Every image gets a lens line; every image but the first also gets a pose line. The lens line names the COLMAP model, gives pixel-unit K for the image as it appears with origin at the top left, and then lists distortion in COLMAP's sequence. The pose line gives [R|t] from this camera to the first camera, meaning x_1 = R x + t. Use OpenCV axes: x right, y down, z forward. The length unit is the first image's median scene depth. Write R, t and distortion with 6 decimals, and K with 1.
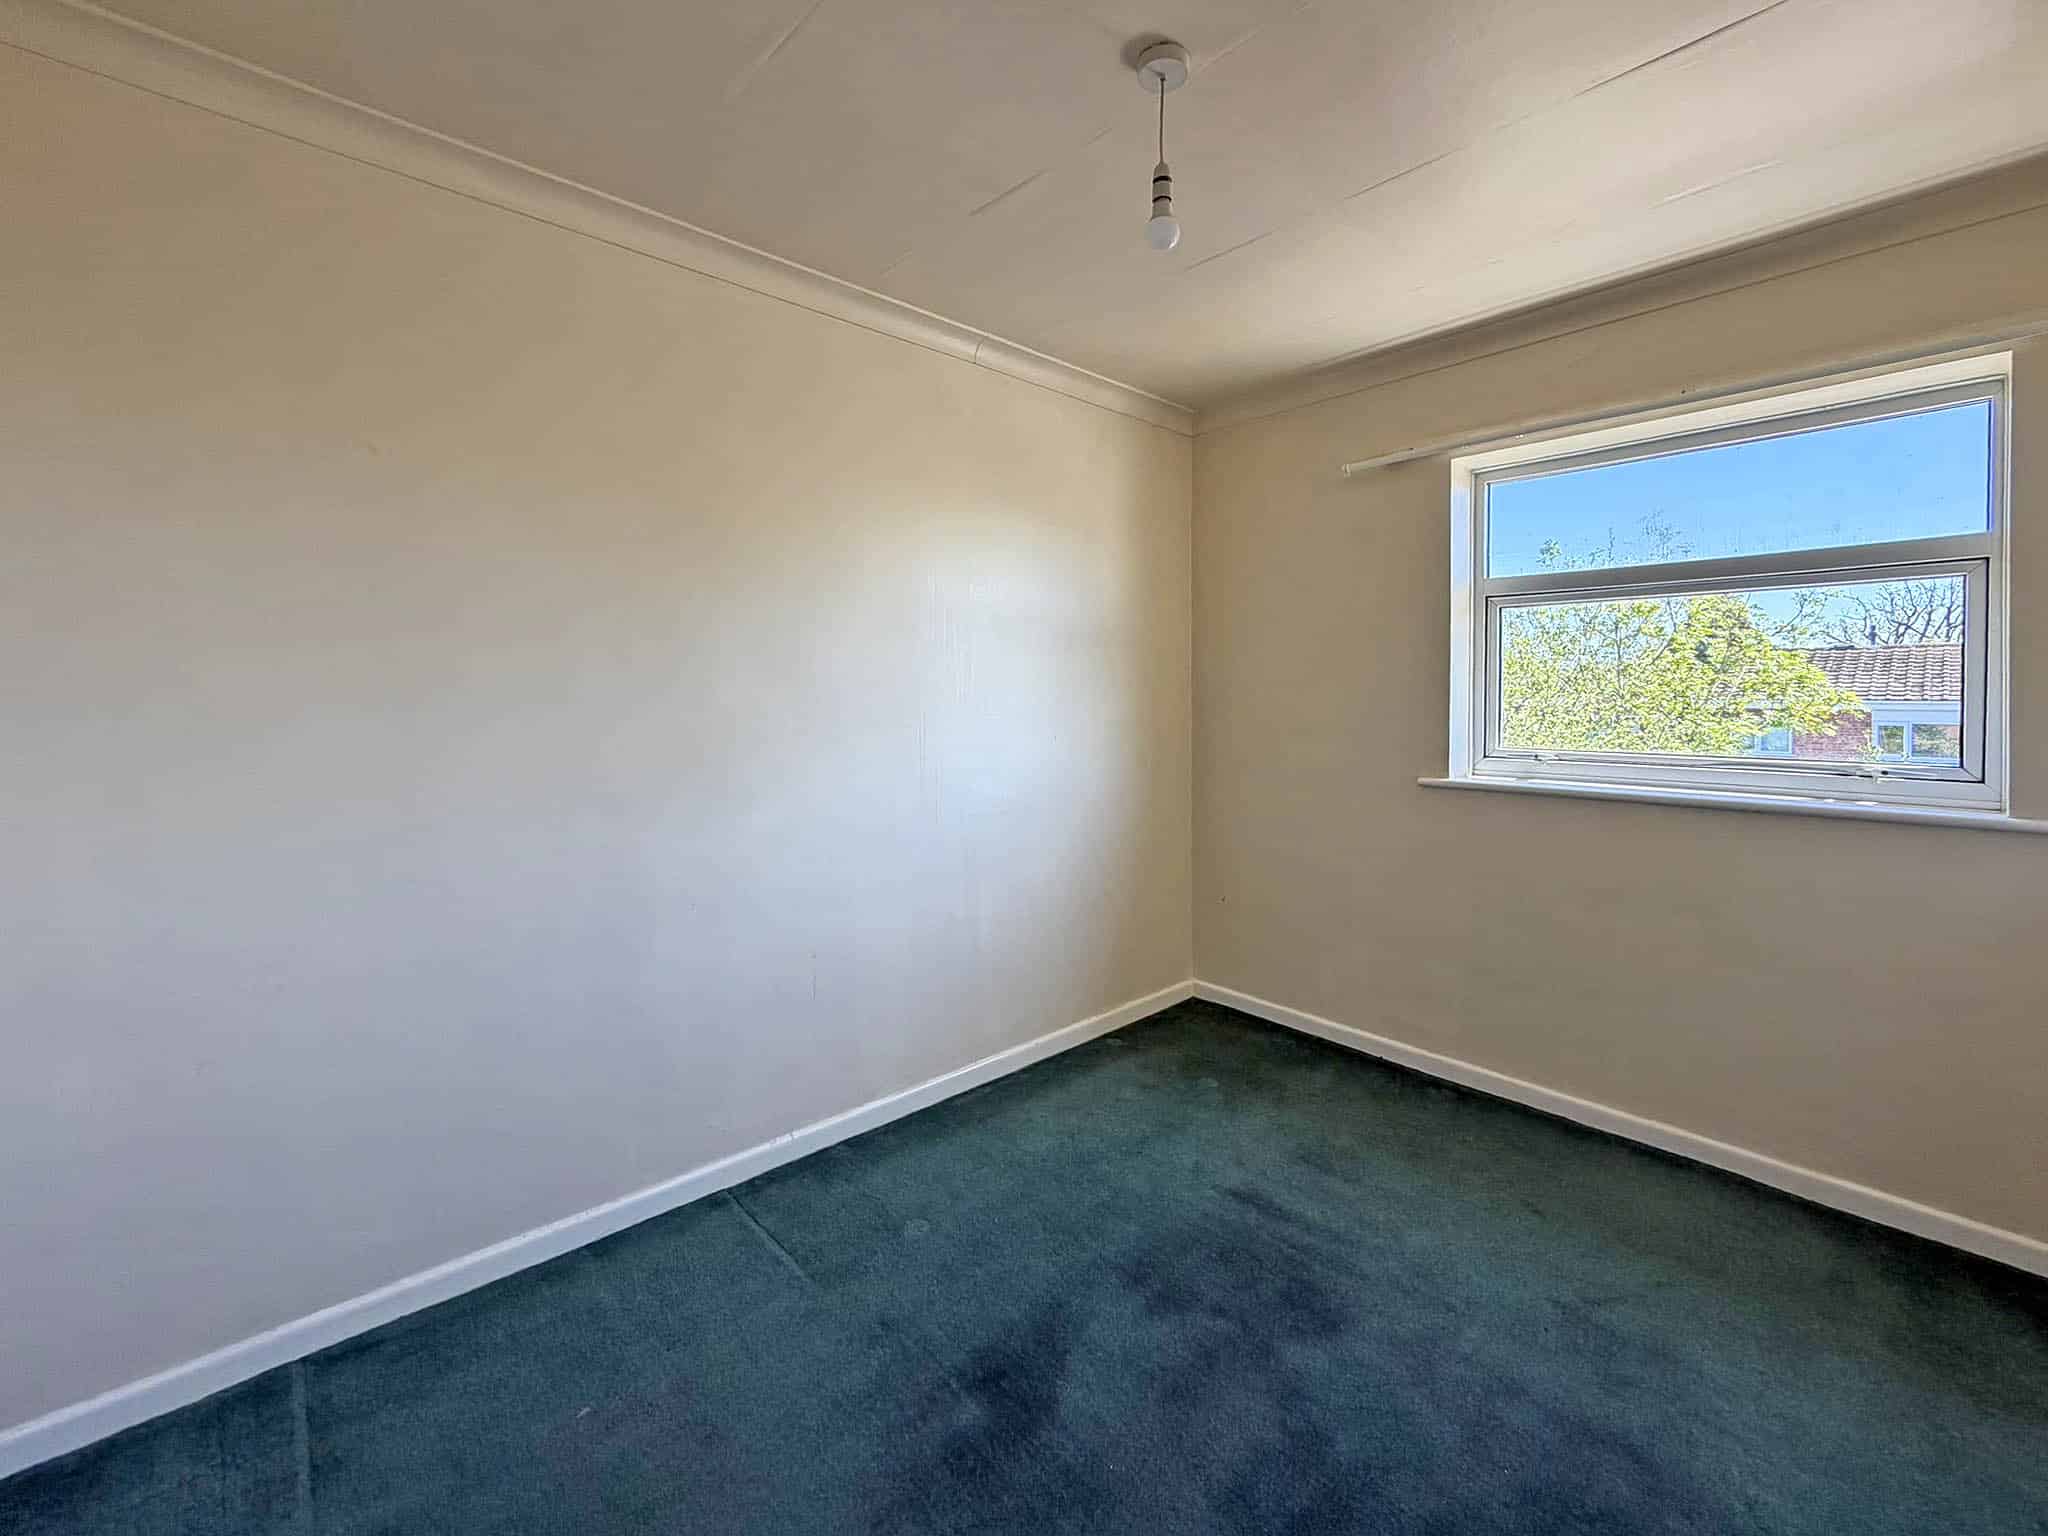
lens RADIAL K [[832.9, 0, 1021.5], [0, 832.9, 703.3], [0, 0, 1]] dist [-0.000759, -0.000240]
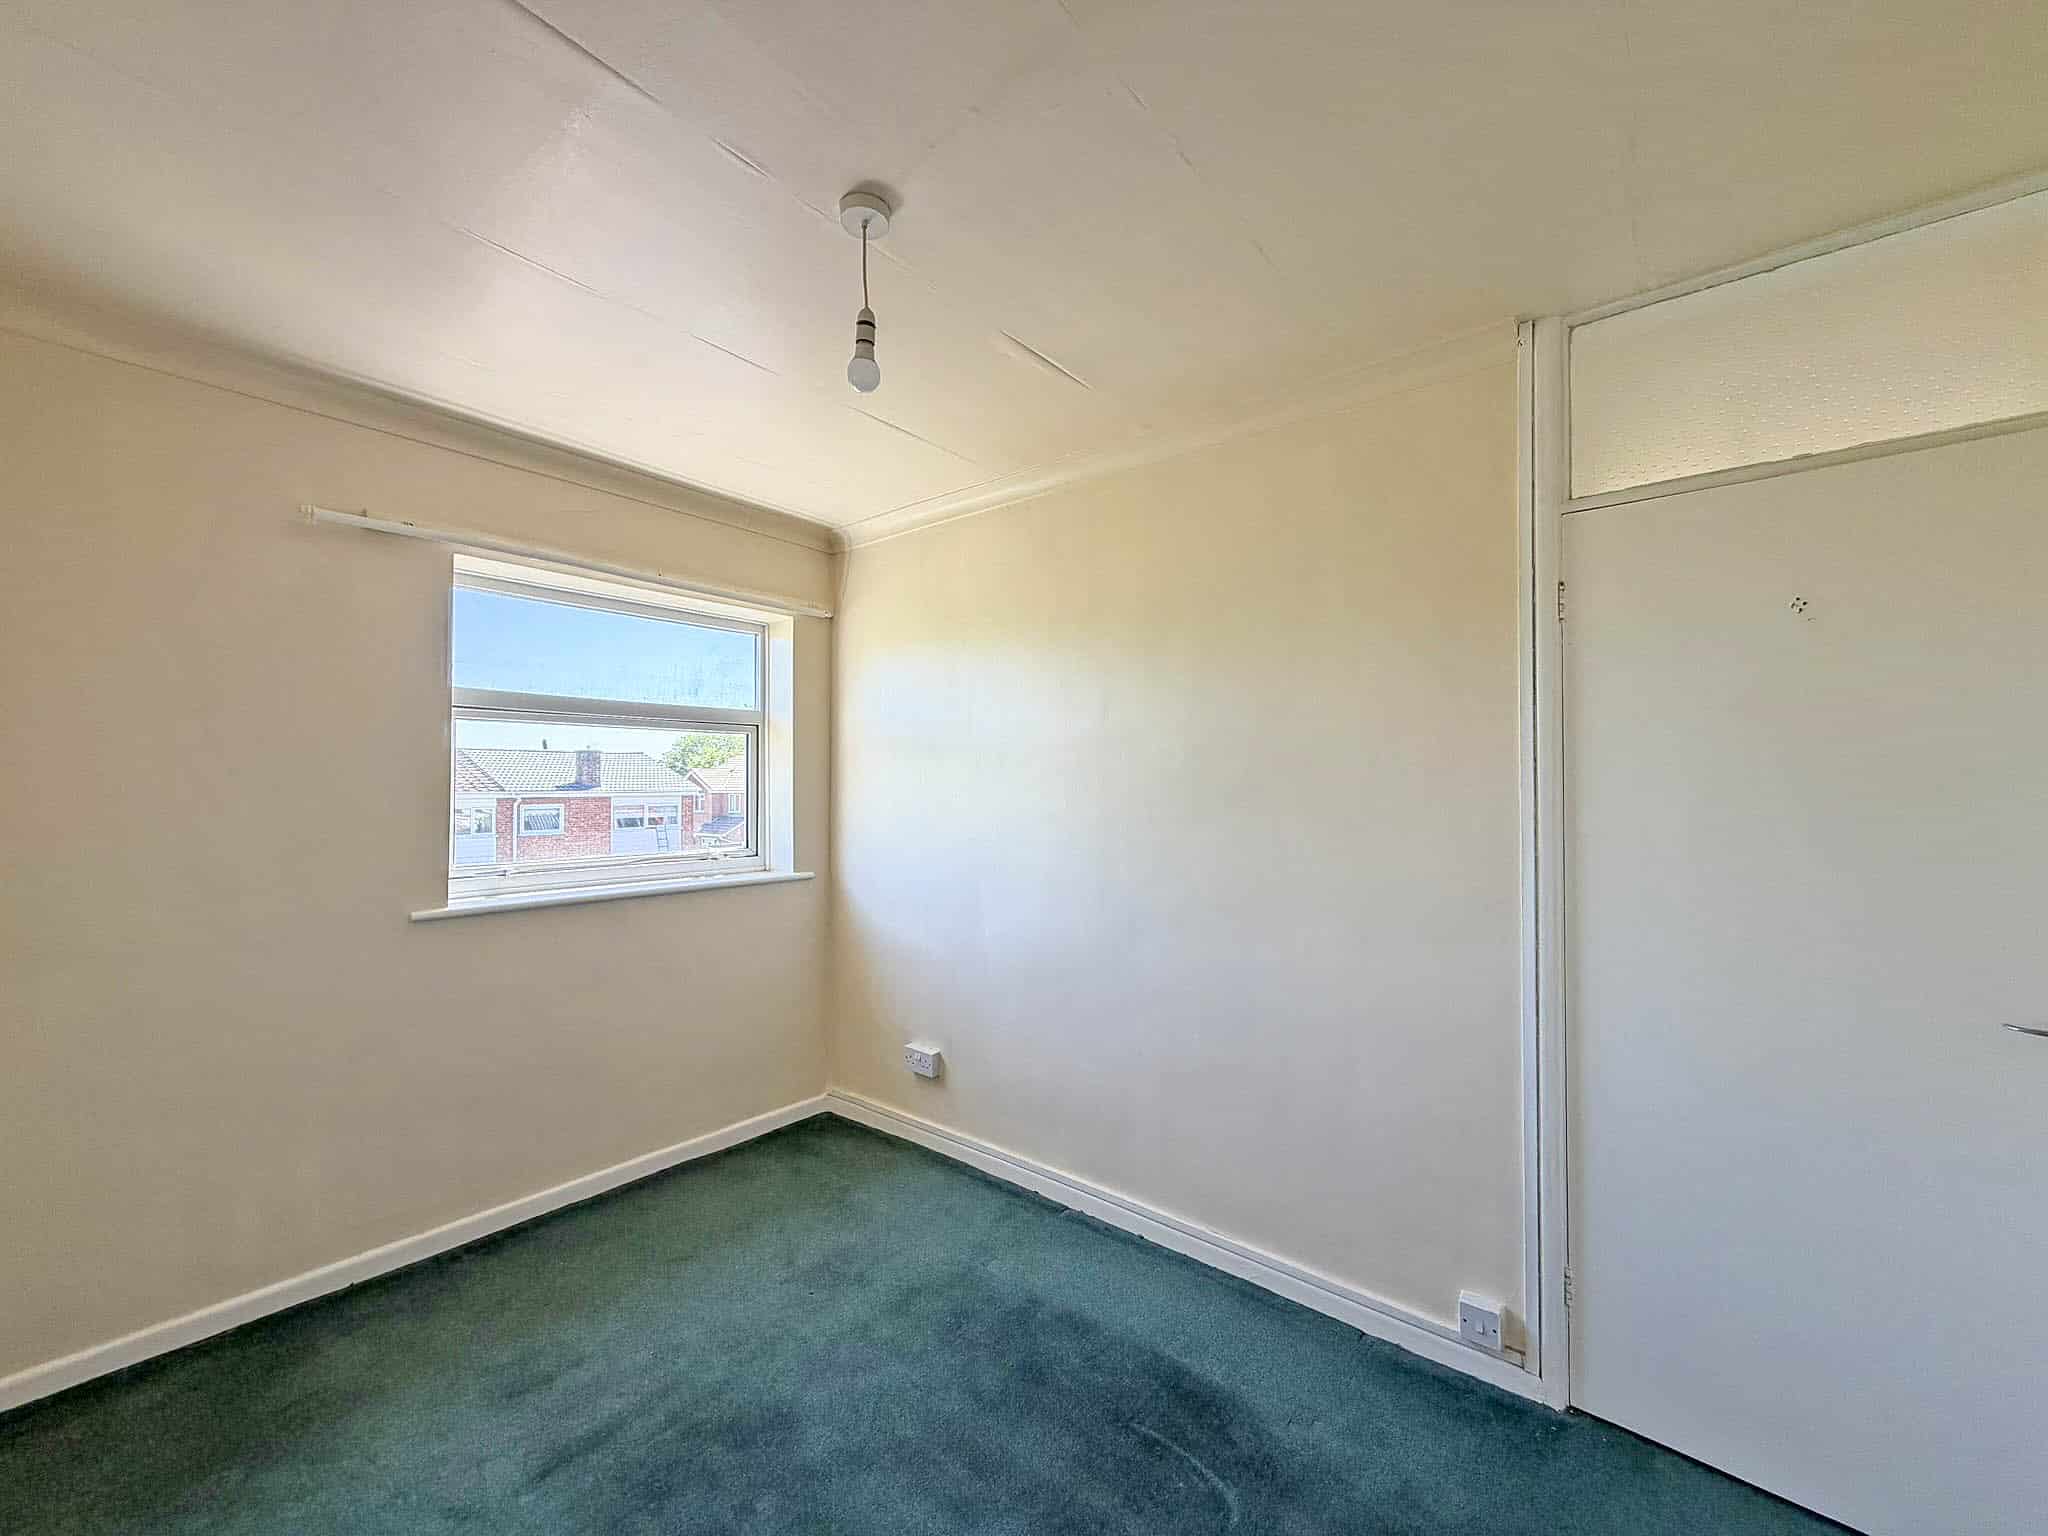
lens RADIAL K [[823.8, 0, 1018.2], [0, 823.8, 764.5], [0, 0, 1]] dist [0.000586, 0.000051]
pose [[-0.141492, 0.024961, 0.989625, -0.577012], [0.011082, 0.999659, -0.023629, -0.044871], [-0.989877, 0.007624, -0.141720, 0.666102]]
